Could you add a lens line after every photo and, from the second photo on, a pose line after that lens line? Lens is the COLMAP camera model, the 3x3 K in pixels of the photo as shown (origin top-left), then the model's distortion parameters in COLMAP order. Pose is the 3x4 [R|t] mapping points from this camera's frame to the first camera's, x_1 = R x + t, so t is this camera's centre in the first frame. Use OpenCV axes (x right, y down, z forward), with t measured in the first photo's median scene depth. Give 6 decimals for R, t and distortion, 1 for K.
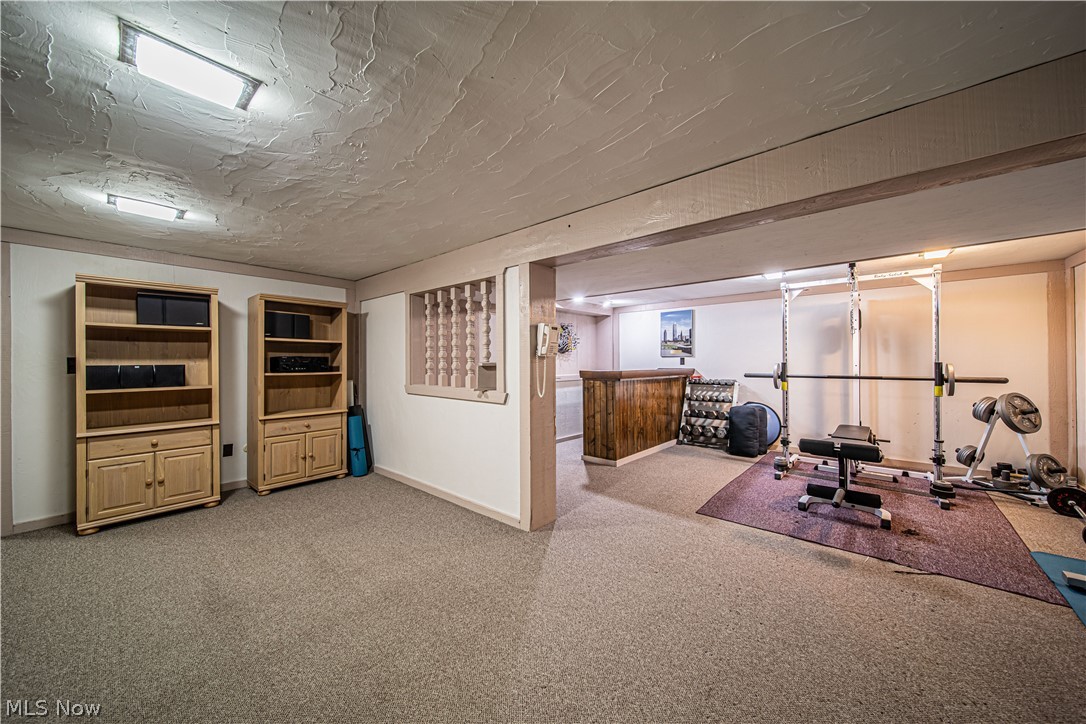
lens RADIAL K [[380.1, 0, 546.2], [0, 380.1, 358.2], [0, 0, 1]] dist [-0.001122, -0.000561]
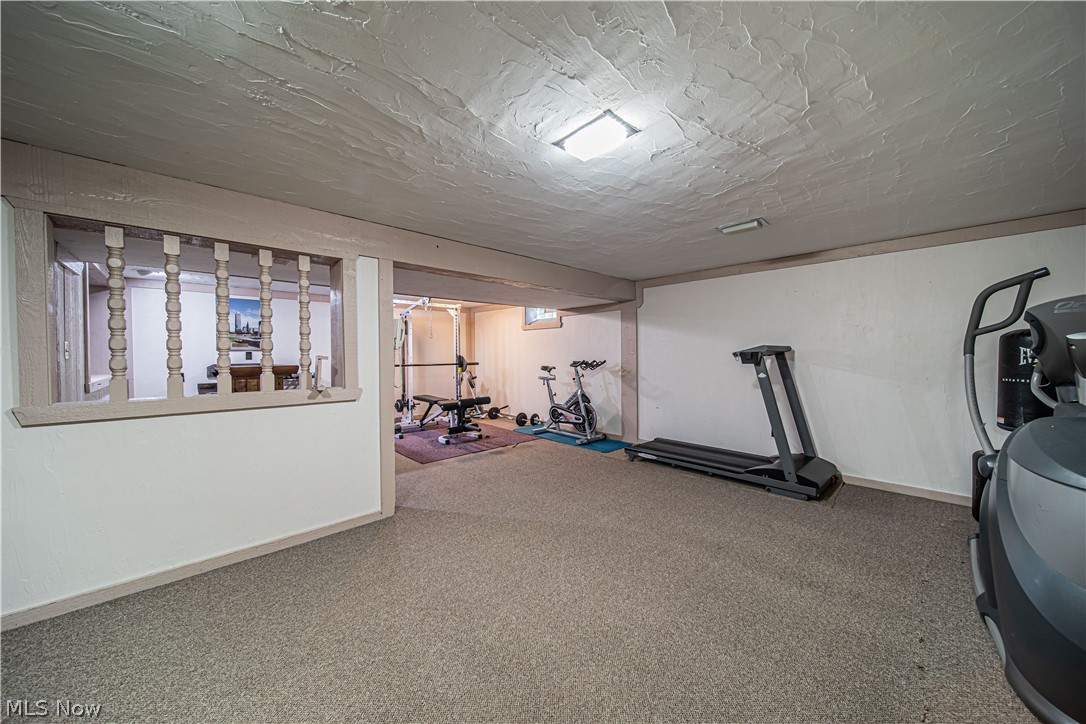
lens RADIAL K [[380.1, 0, 546.2], [0, 380.1, 358.2], [0, 0, 1]] dist [-0.001122, -0.000561]
pose [[0.099635, -0.009626, 0.994978, -0.514295], [-0.001870, 0.999950, 0.009862, 0.003705], [-0.995022, -0.002844, 0.099612, 0.230237]]
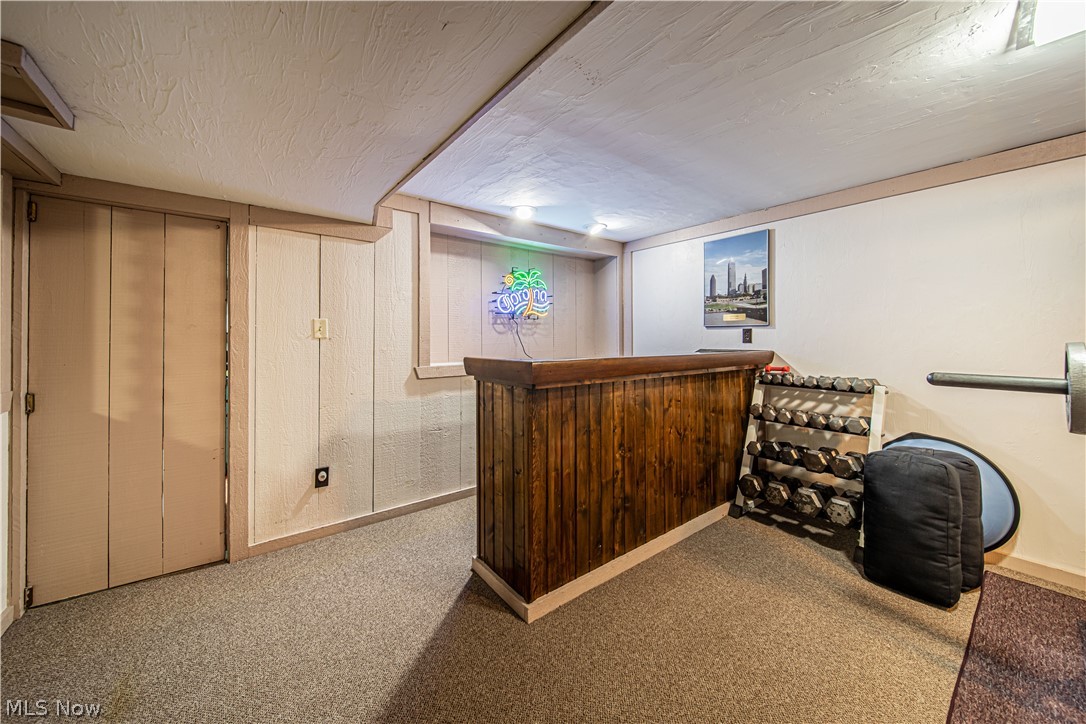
lens RADIAL K [[391.7, 0, 541.2], [0, 391.7, 333.0], [0, 0, 1]] dist [-0.000033, -0.000053]
pose [[0.982036, 0.001287, -0.188687, 0.209511], [-0.001442, 0.999999, -0.000683, 0.005377], [0.188686, 0.000943, 0.982037, 0.491612]]
